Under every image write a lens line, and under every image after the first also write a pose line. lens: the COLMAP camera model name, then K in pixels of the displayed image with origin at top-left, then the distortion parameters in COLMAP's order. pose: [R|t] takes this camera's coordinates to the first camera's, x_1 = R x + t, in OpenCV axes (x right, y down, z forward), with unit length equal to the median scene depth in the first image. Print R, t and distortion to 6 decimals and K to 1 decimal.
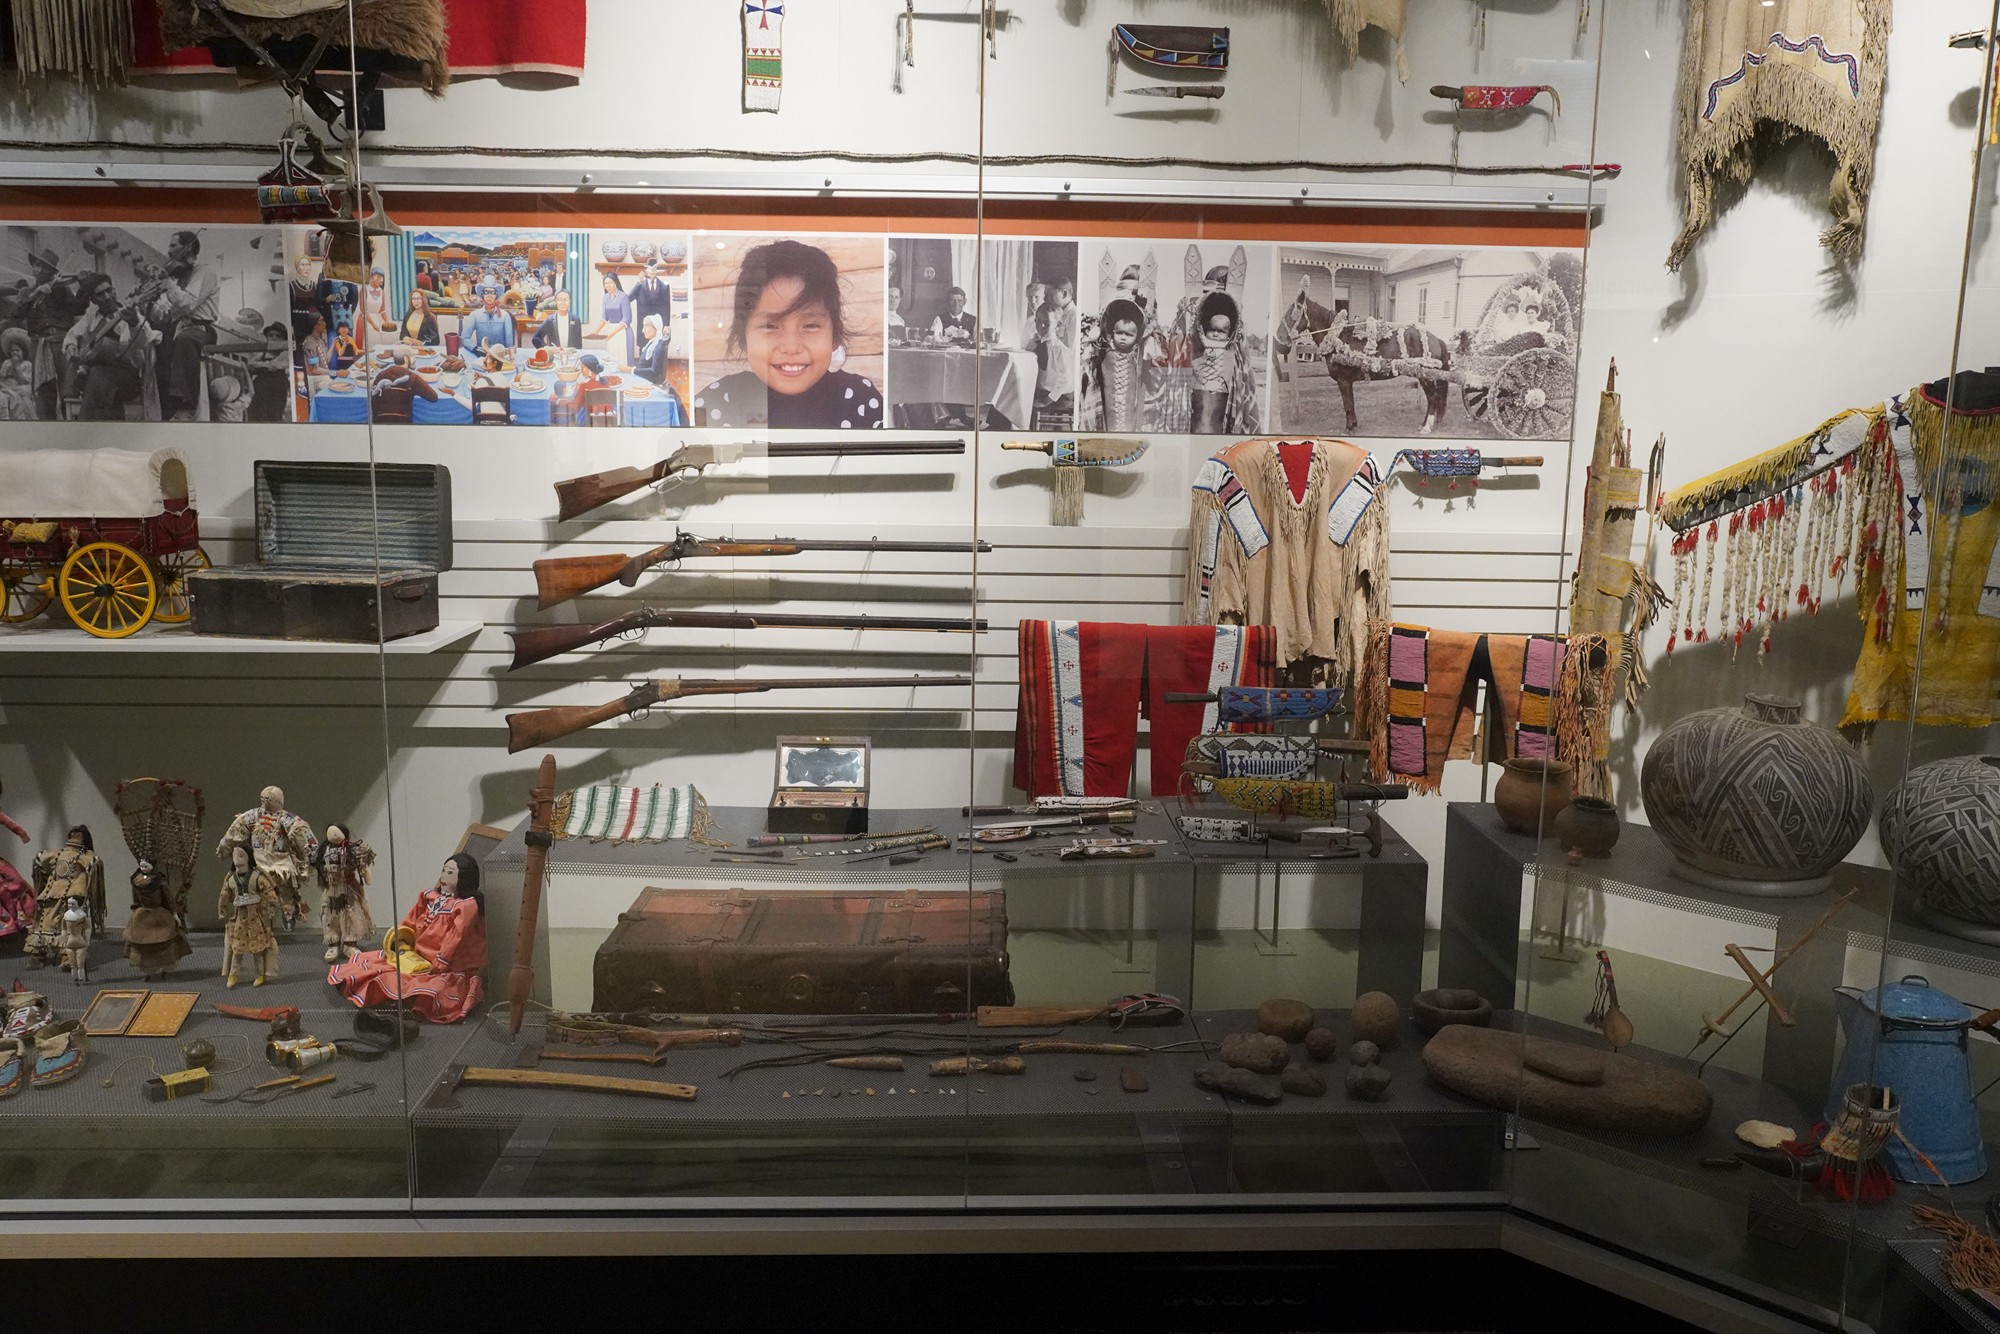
lens RADIAL K [[1557.7, 0, 1000.0], [0, 1557.7, 667.0], [0, 0, 1]] dist [-0.020442, 0.013744]
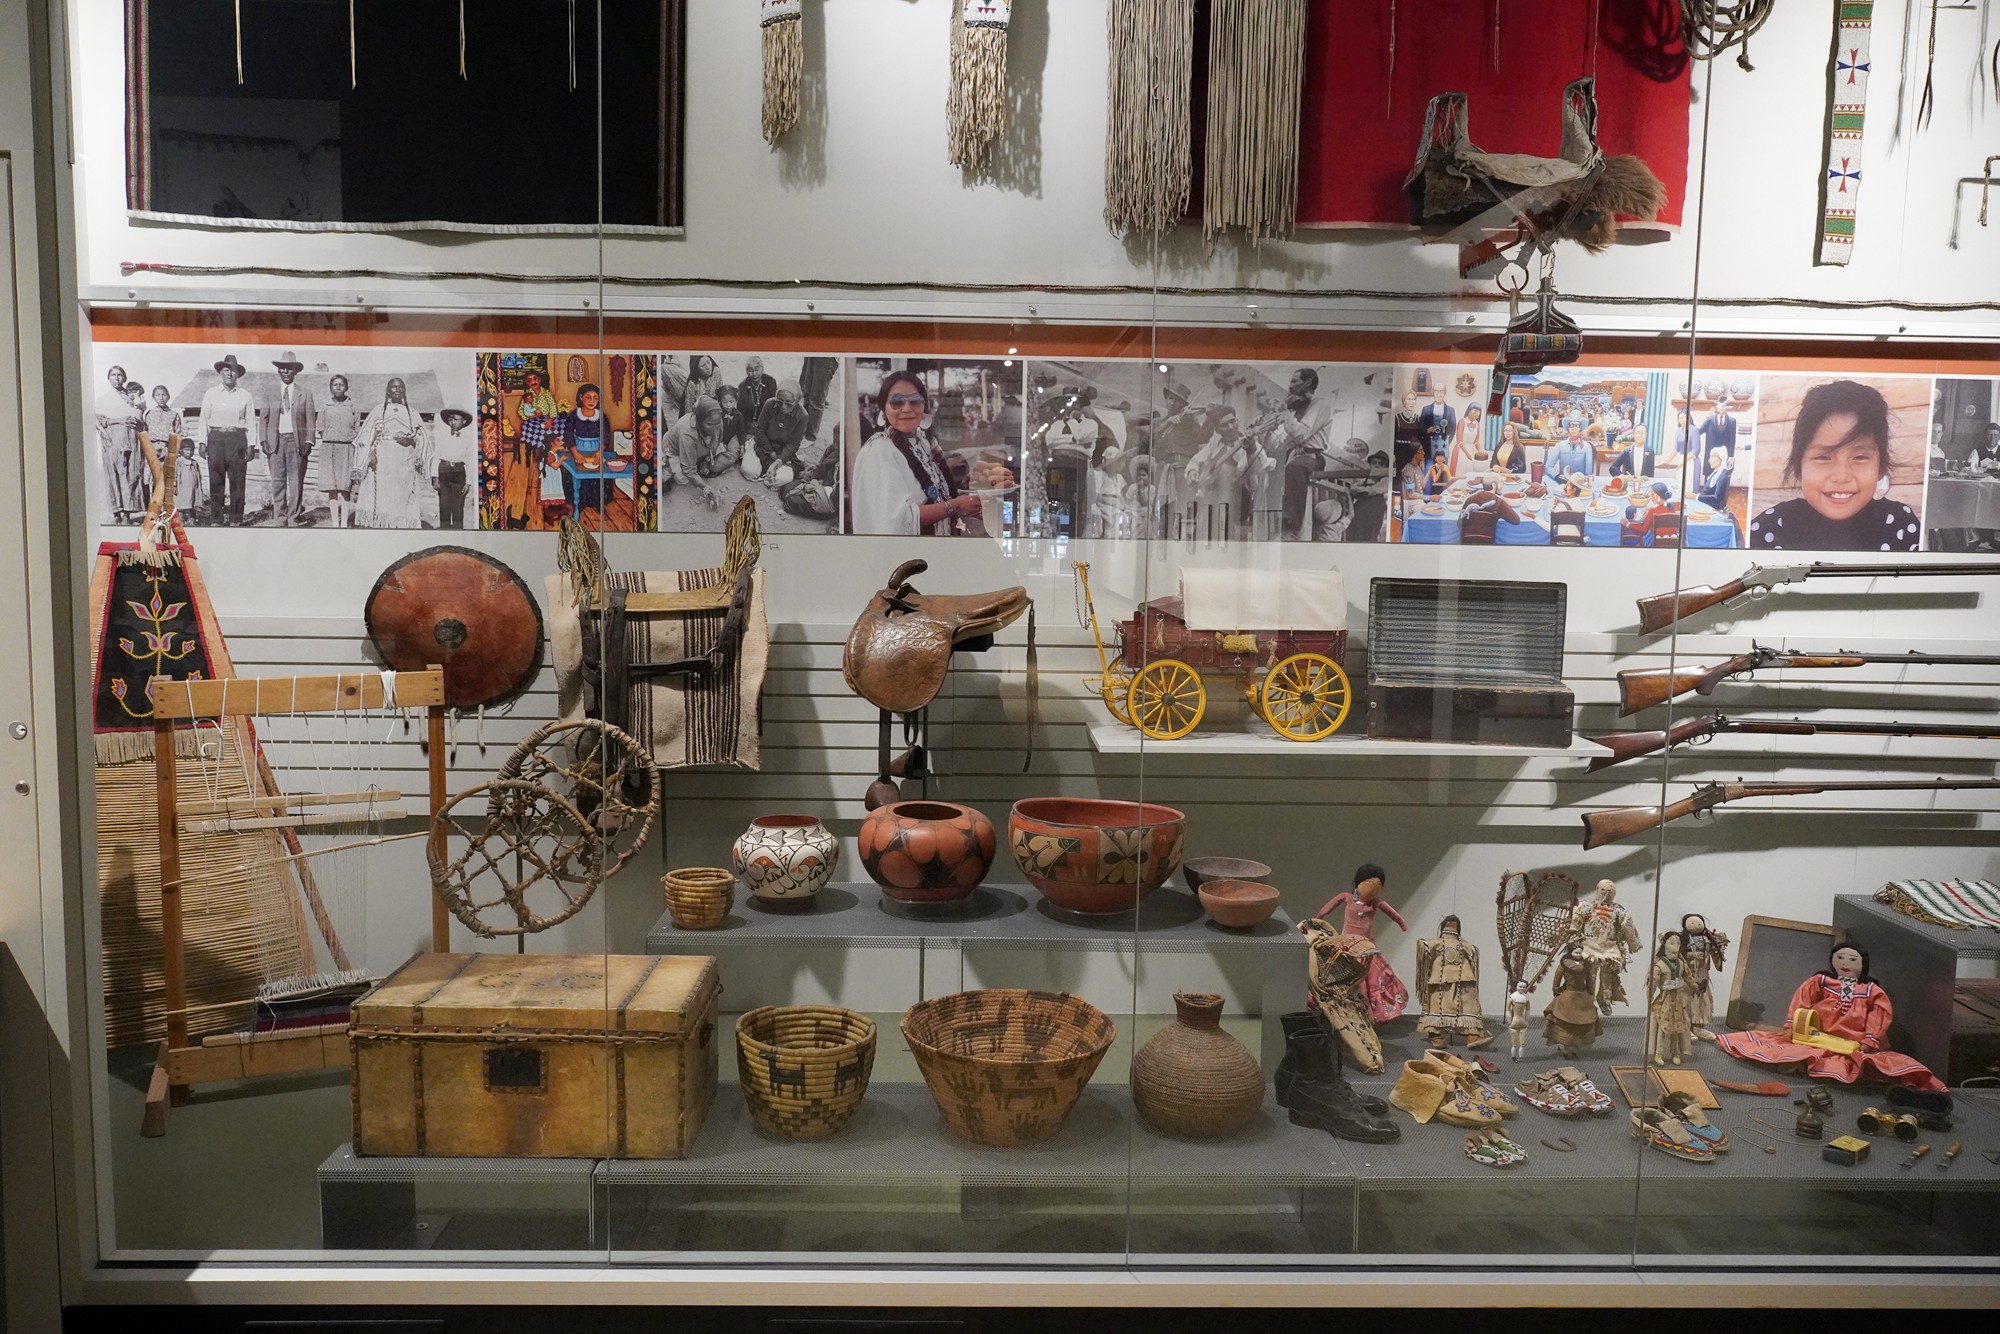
lens RADIAL K [[1557.7, 0, 1000.0], [0, 1557.7, 667.0], [0, 0, 1]] dist [-0.020442, 0.013744]
pose [[0.999908, 0.005034, -0.012621, -0.715997], [-0.005813, 0.998034, -0.062406, -0.001258], [0.012282, 0.062474, 0.997971, -0.083851]]
